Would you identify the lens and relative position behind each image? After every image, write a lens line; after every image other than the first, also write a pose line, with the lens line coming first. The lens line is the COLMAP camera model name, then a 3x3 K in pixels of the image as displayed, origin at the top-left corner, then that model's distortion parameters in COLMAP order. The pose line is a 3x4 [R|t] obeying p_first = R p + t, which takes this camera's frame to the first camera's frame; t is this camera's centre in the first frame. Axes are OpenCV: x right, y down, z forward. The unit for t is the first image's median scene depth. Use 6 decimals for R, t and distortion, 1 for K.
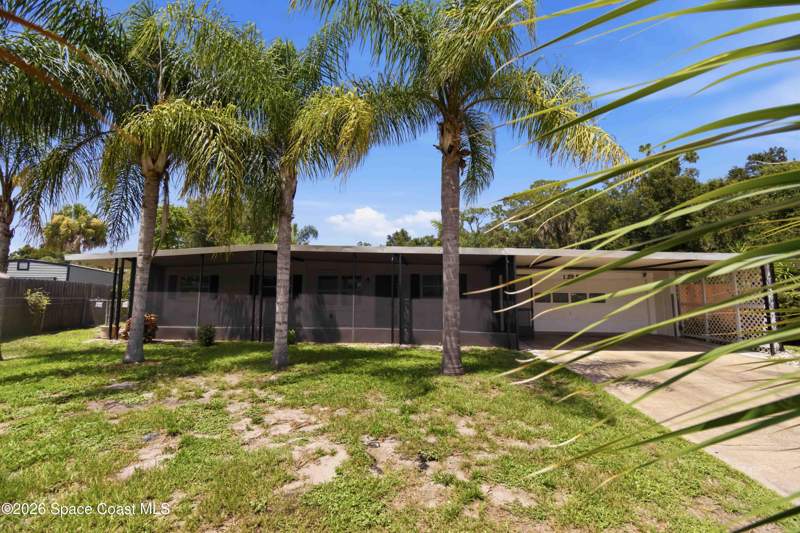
lens RADIAL K [[356.8, 0, 403.0], [0, 356.8, 263.9], [0, 0, 1]] dist [-0.000922, -0.000345]
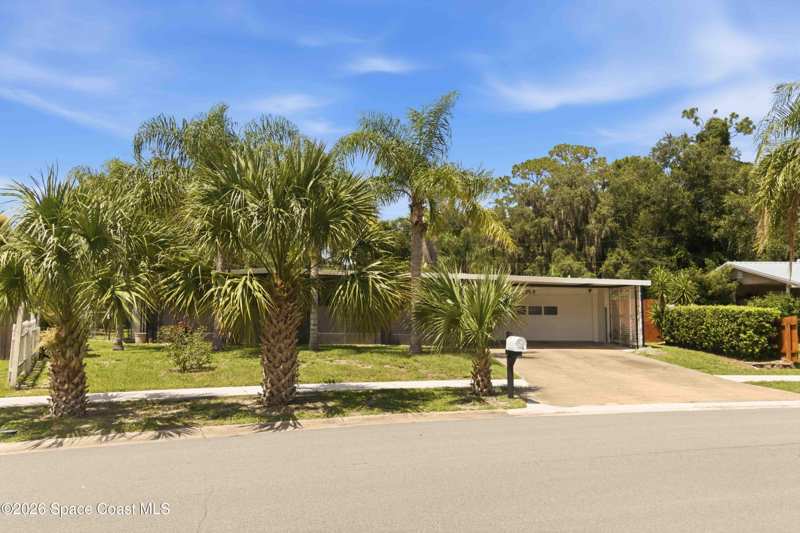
lens RADIAL K [[582.2, 0, 398.5], [0, 582.2, 264.2], [0, 0, 1]] dist [-0.002715, 0.001082]
pose [[0.997959, 0.007839, 0.063375, -0.054742], [-0.008832, 0.999842, 0.015409, -0.070692], [-0.063244, -0.015938, 0.997871, -0.754870]]
